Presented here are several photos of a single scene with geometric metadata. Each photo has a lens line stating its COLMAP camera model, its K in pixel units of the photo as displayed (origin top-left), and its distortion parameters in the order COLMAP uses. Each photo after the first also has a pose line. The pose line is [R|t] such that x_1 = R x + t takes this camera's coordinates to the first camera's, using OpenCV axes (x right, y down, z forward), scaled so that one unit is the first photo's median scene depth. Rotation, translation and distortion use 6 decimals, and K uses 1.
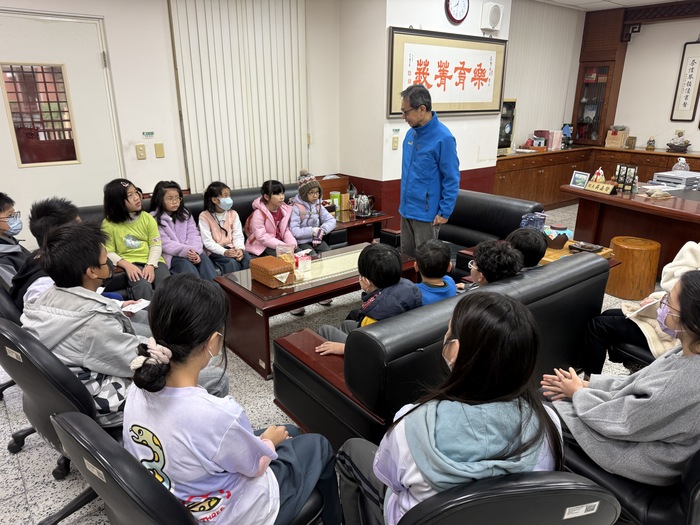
lens RADIAL K [[489.3, 0, 350.0], [0, 489.3, 262.5], [0, 0, 1]] dist [-0.004284, -0.006751]
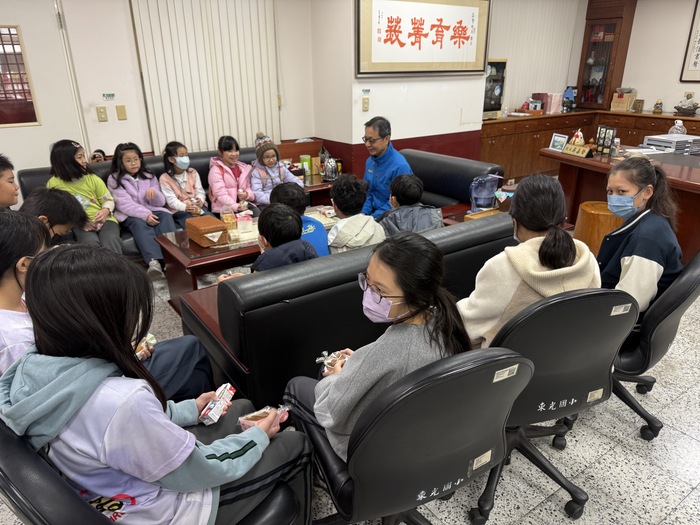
lens RADIAL K [[489.3, 0, 350.0], [0, 489.3, 262.5], [0, 0, 1]] dist [-0.004284, -0.006751]
pose [[0.998229, 0.013237, -0.058004, 0.118618], [-0.009828, 0.998229, 0.058668, 0.013052], [0.058678, -0.057994, 0.996591, 0.005810]]
